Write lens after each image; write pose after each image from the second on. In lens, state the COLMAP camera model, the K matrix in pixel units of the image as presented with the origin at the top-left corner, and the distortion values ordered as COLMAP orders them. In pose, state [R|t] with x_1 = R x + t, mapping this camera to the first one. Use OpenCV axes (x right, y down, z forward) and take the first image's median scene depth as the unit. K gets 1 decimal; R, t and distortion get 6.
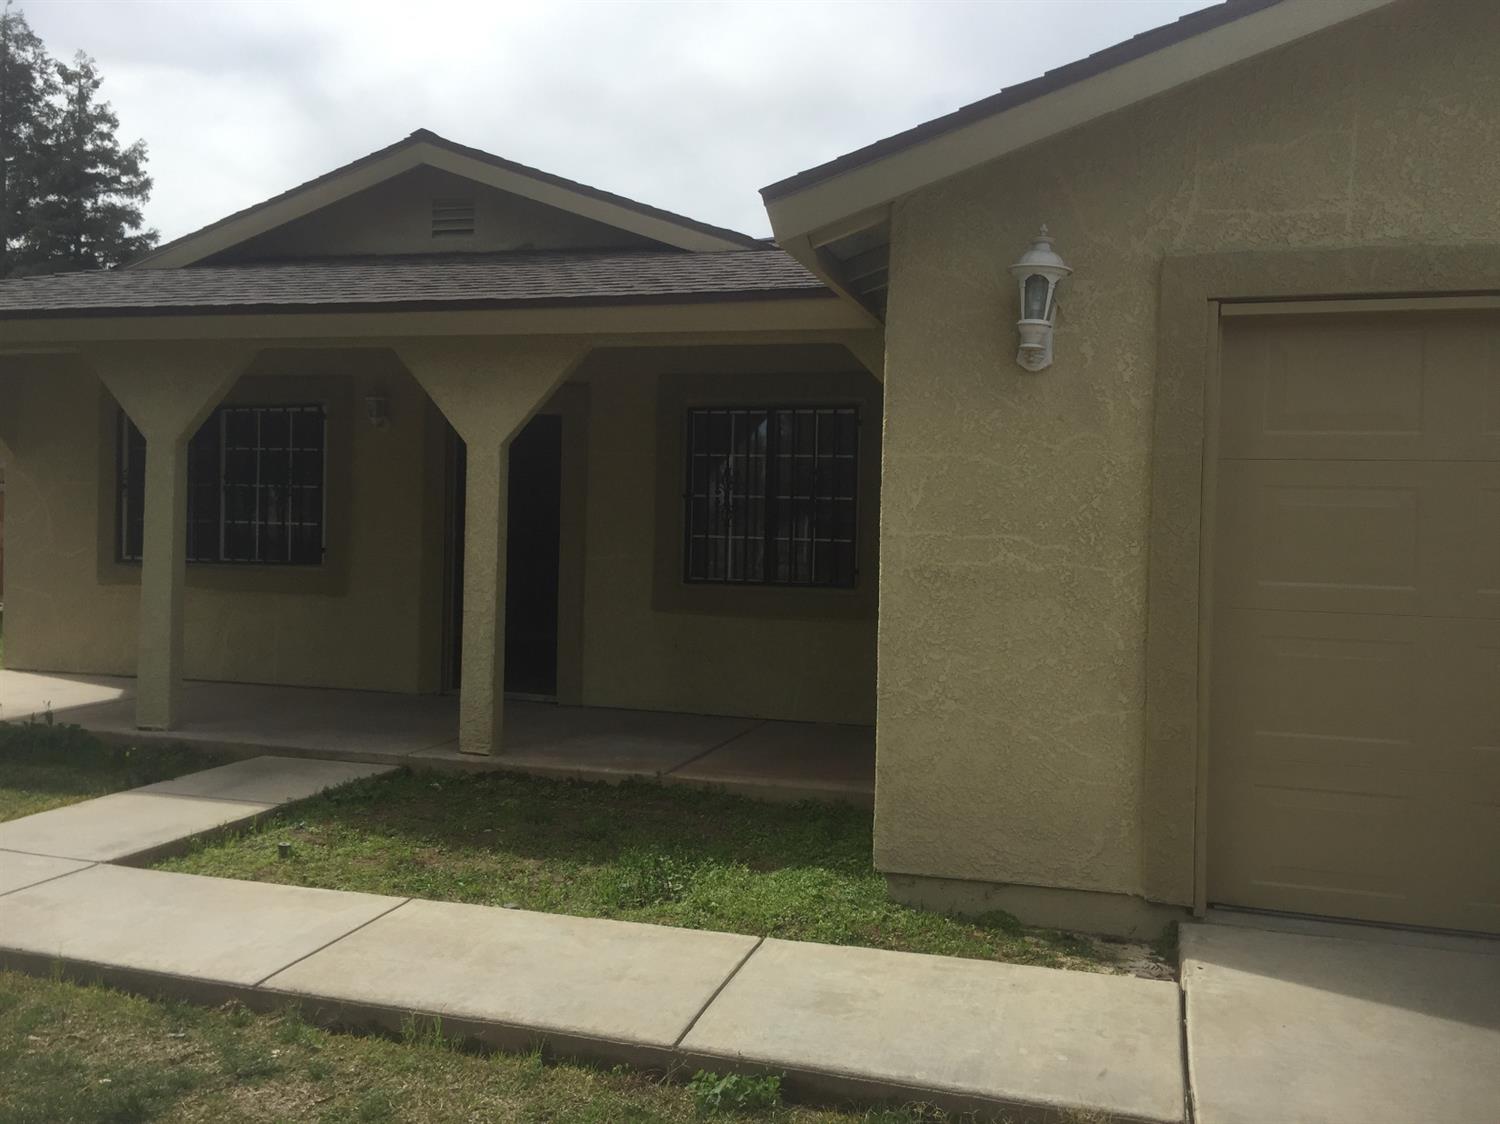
lens RADIAL K [[1281.0, 0, 761.5], [0, 1281.0, 550.2], [0, 0, 1]] dist [0.094894, -0.149417]
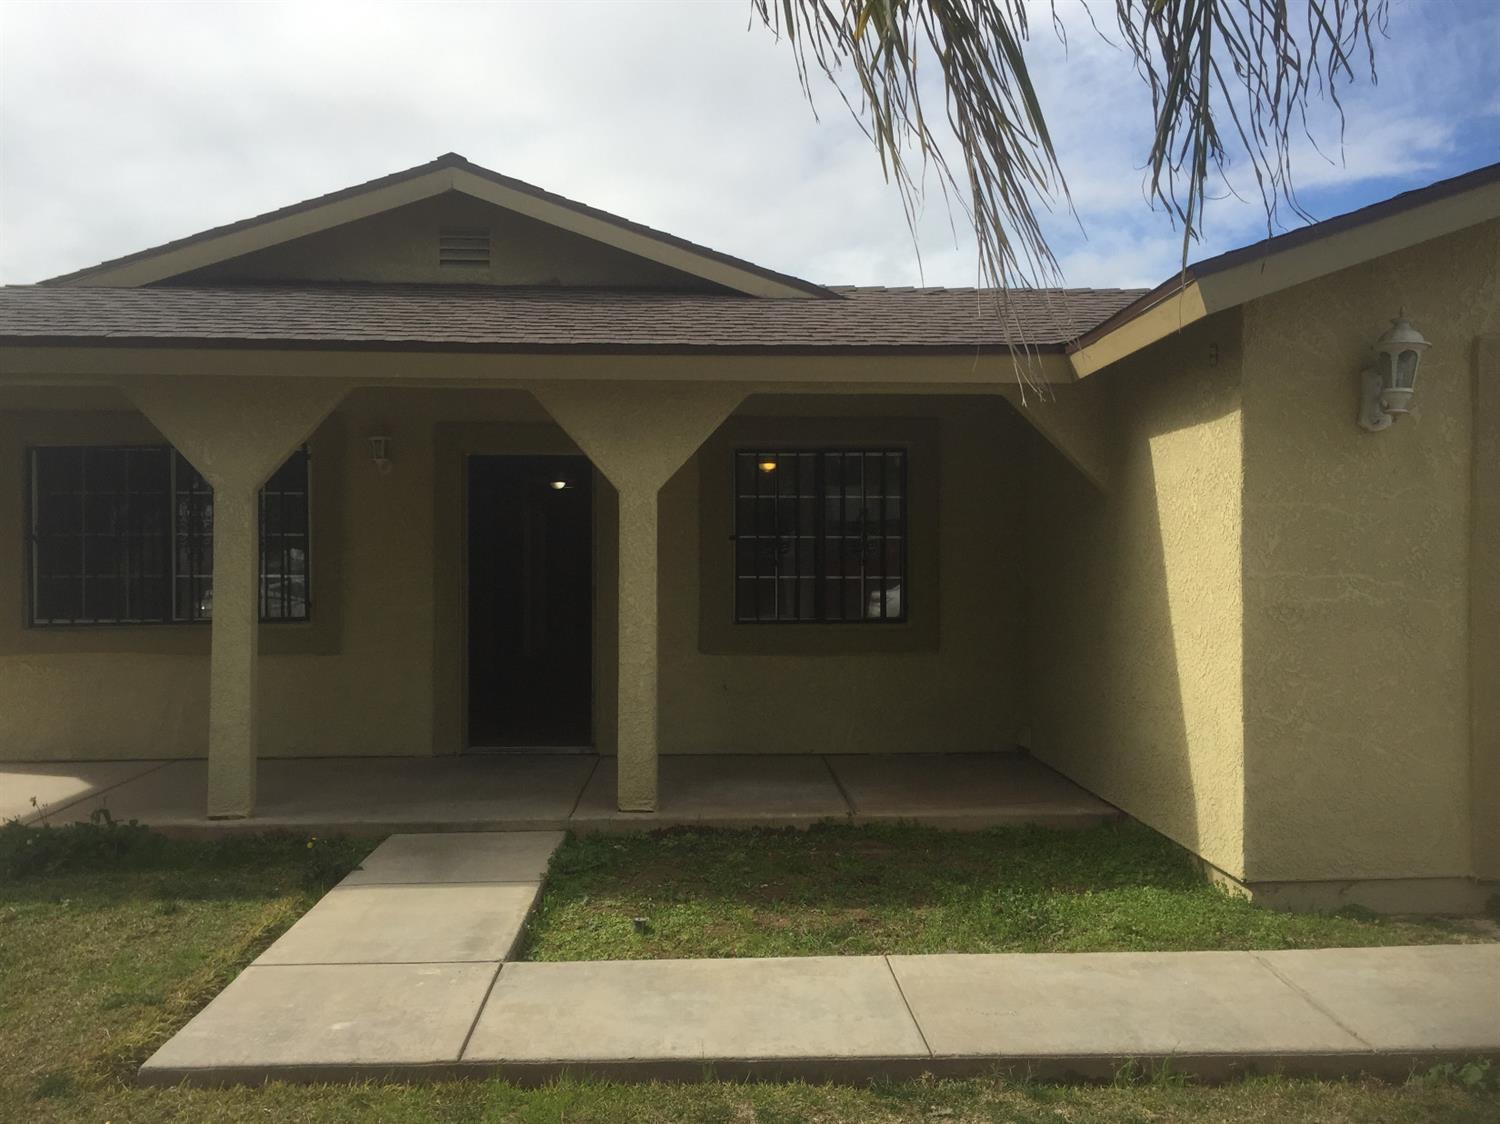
lens RADIAL K [[1281.0, 0, 761.5], [0, 1281.0, 550.2], [0, 0, 1]] dist [0.094894, -0.149417]
pose [[0.943682, -0.022814, 0.330067, -0.600291], [0.029189, 0.999471, -0.014370, -0.027874], [-0.329564, 0.023195, 0.943848, 0.074641]]
